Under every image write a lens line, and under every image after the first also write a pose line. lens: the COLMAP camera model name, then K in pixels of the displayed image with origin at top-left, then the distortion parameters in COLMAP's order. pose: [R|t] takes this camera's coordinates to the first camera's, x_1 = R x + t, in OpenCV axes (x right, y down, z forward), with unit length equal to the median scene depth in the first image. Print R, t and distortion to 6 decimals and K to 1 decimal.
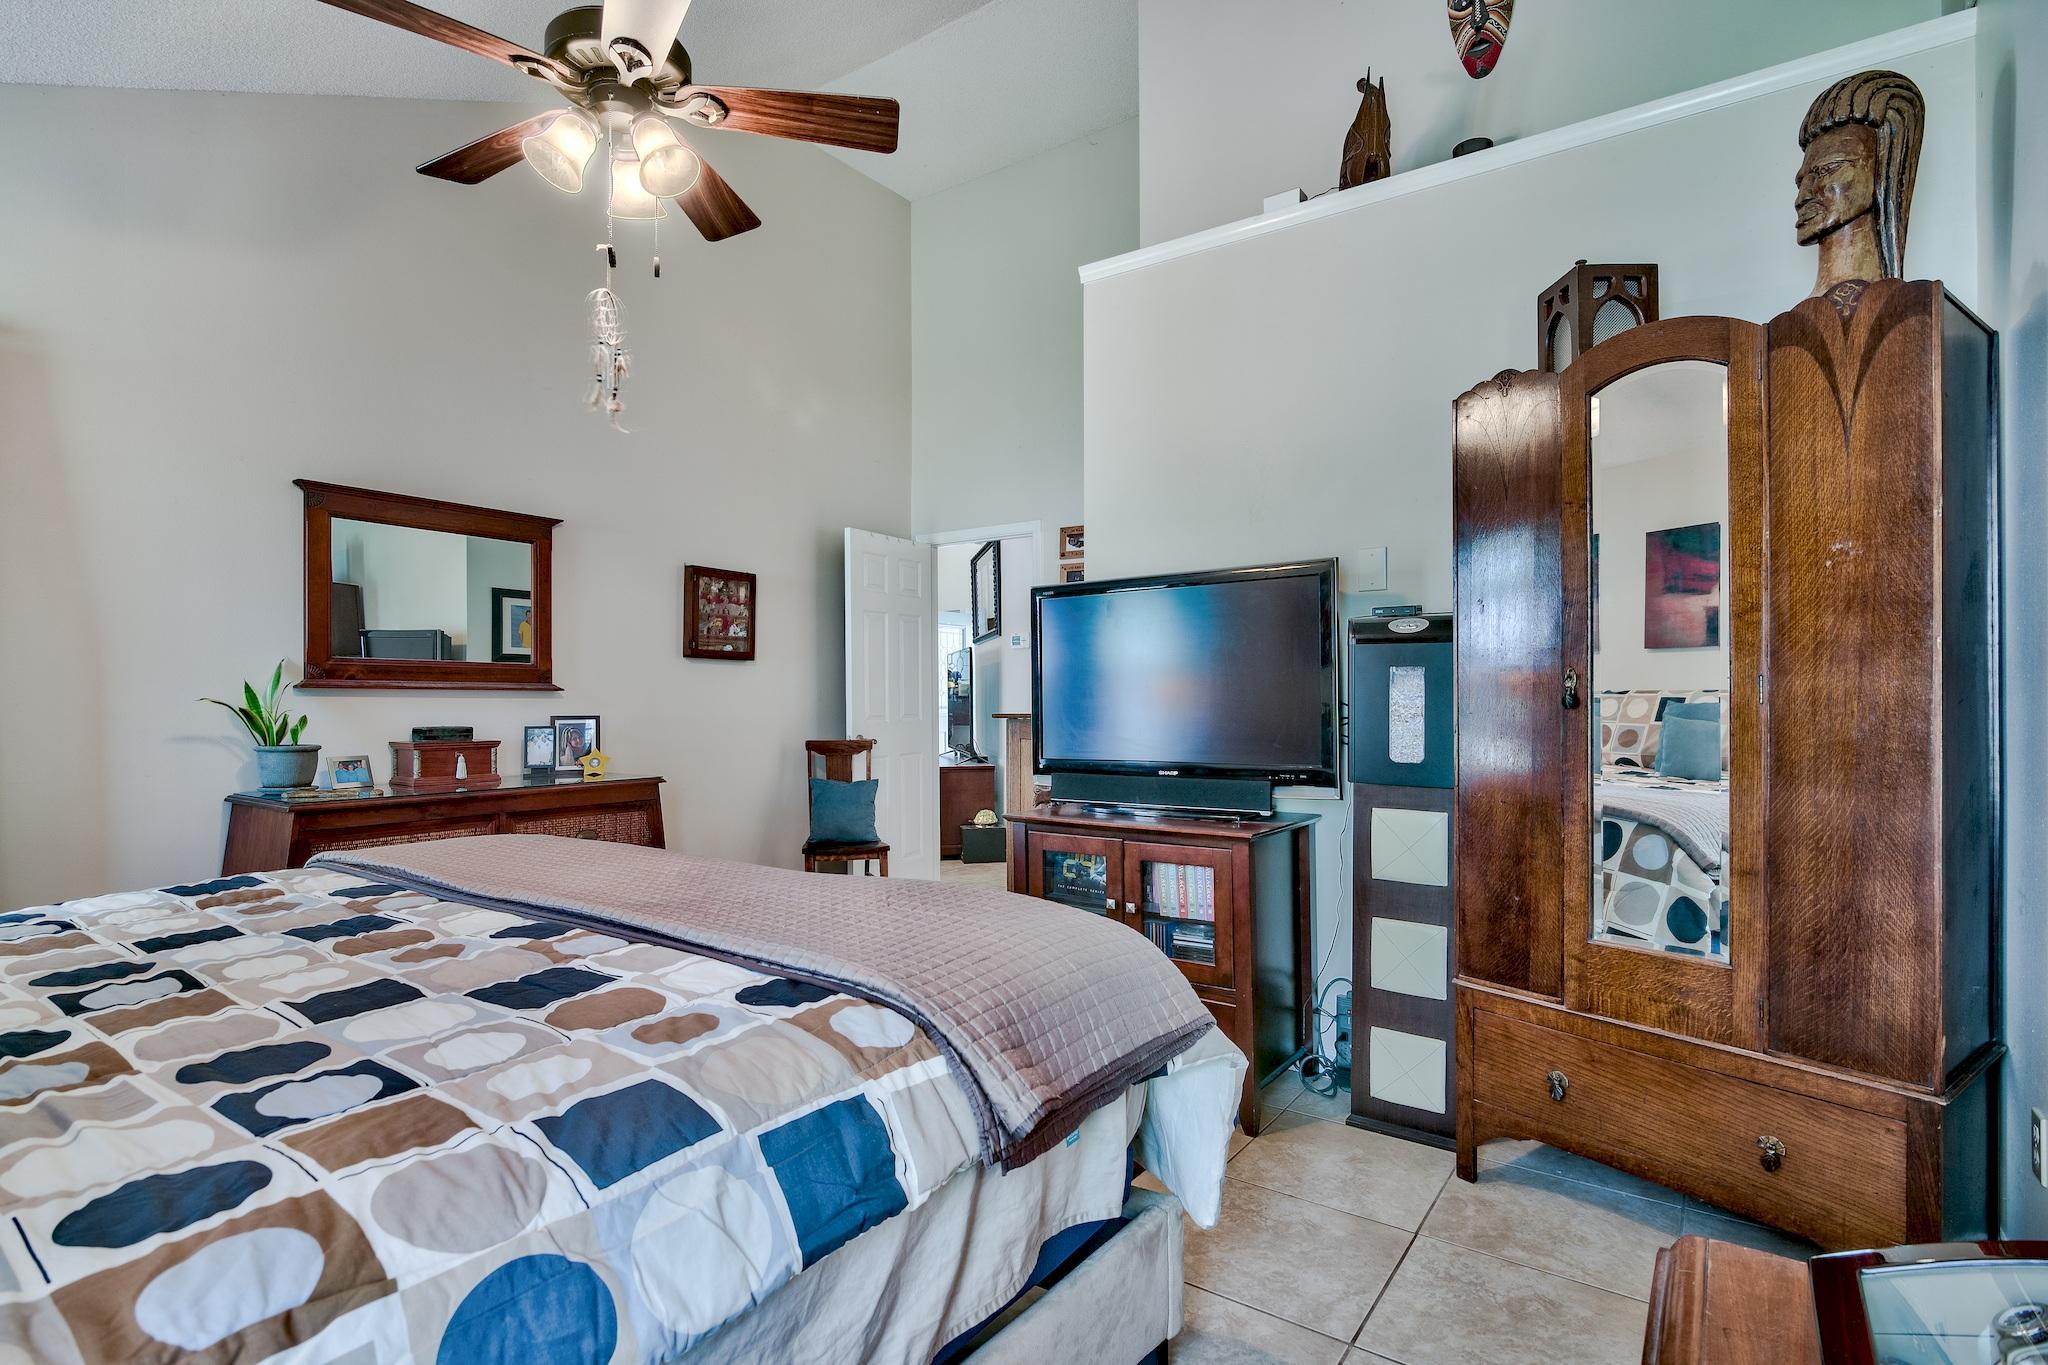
lens RADIAL K [[1010.5, 0, 1024.9], [0, 1010.5, 685.3], [0, 0, 1]] dist [-0.002587, -0.001918]
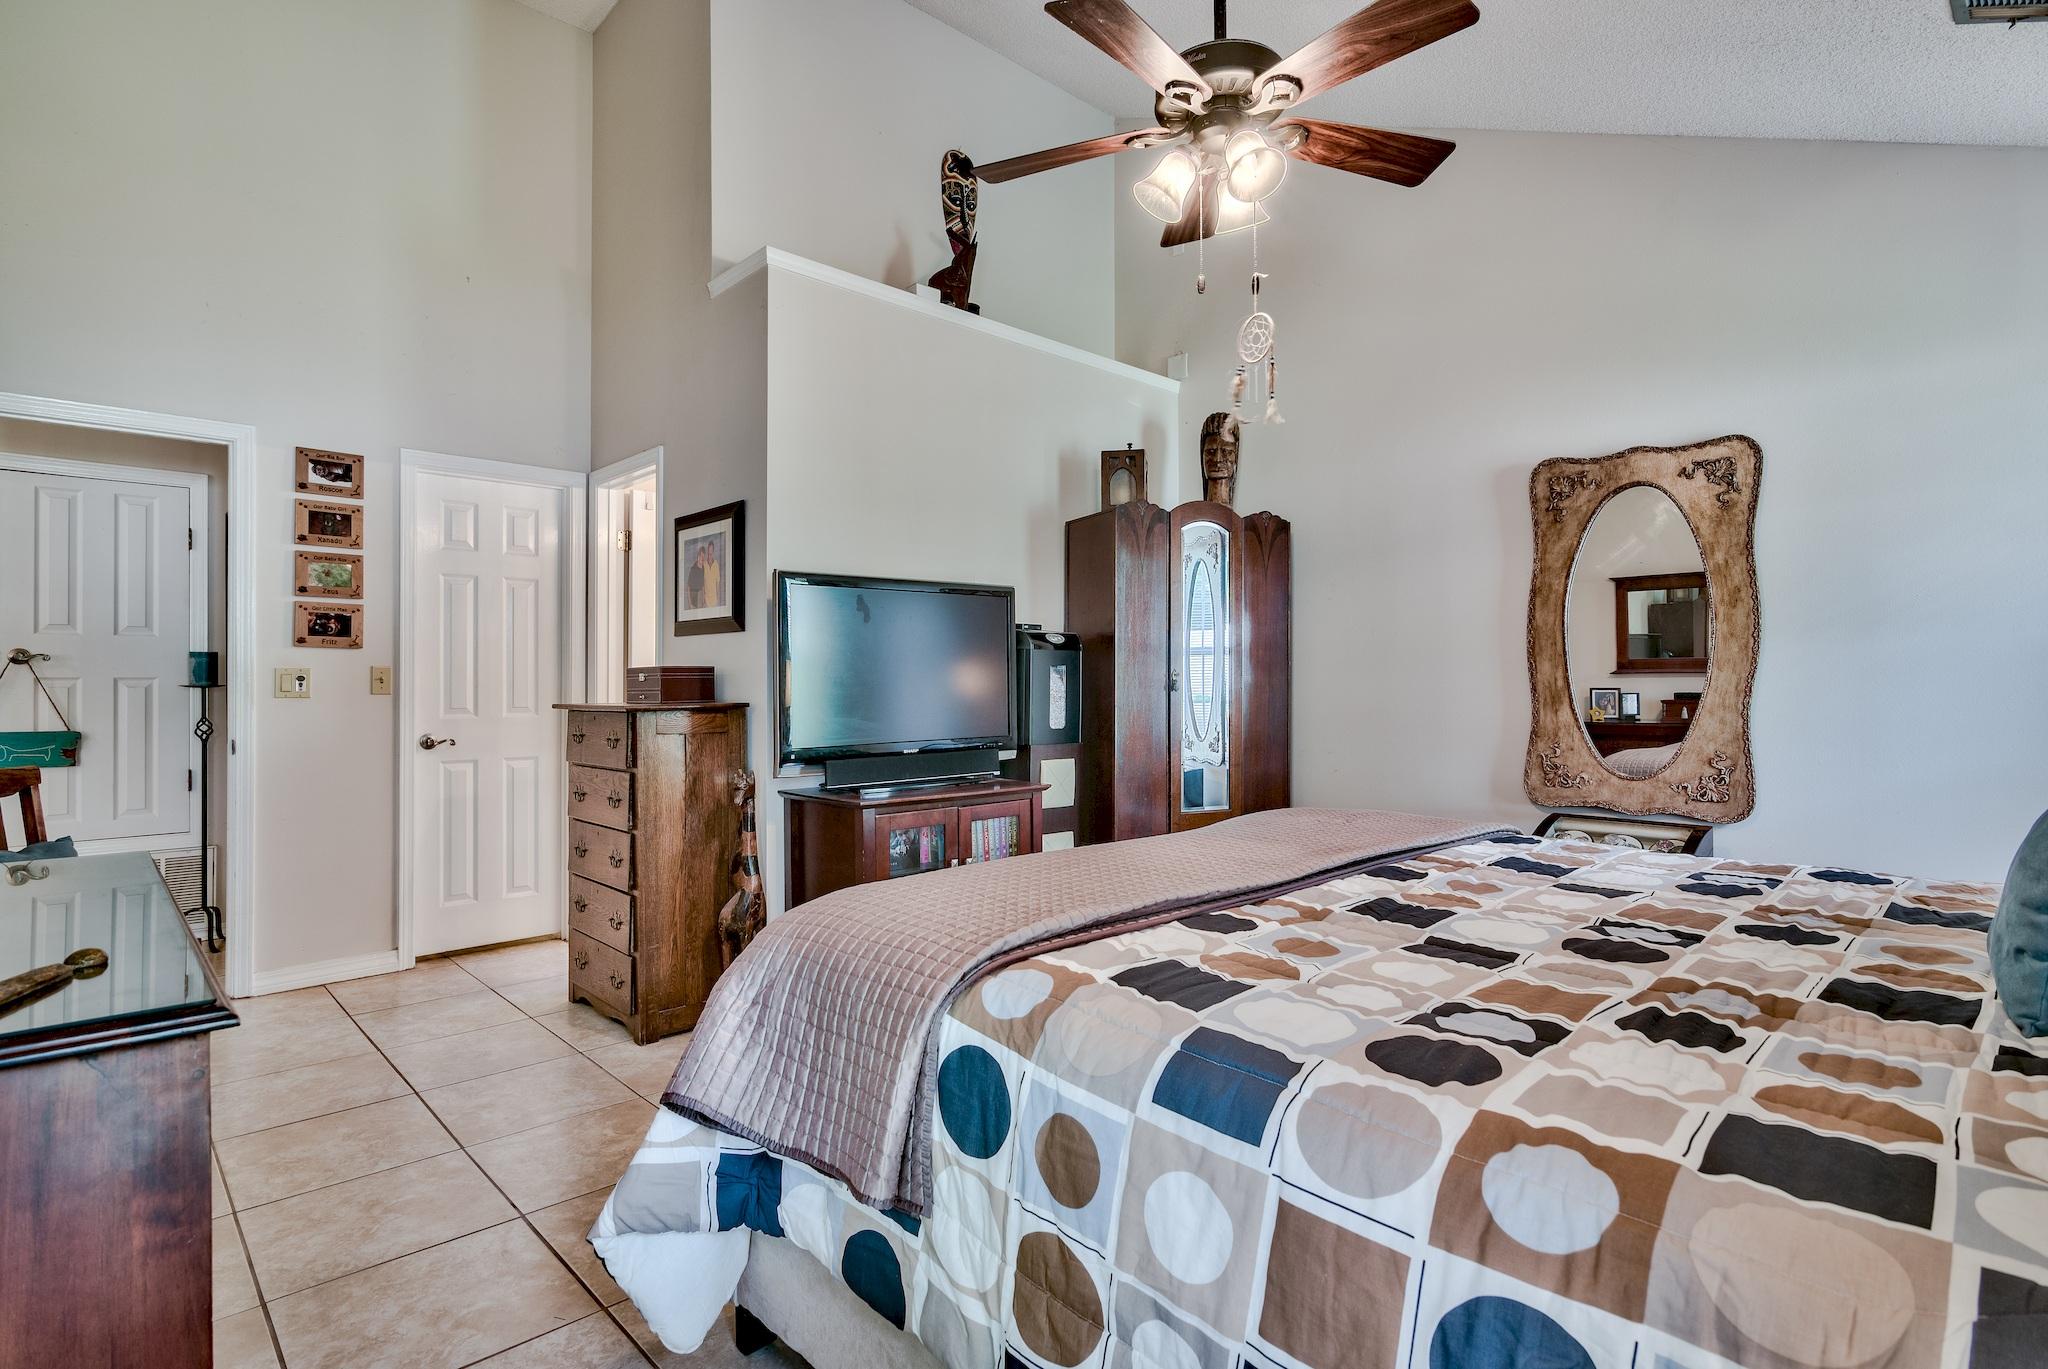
lens RADIAL K [[1010.5, 0, 1025.3], [0, 1010.5, 684.6], [0, 0, 1]] dist [-0.002587, -0.001918]
pose [[0.195537, -0.001618, 0.980695, -1.647802], [-0.008234, 0.999961, 0.003292, 0.008133], [-0.980662, -0.008719, 0.195516, 1.095353]]
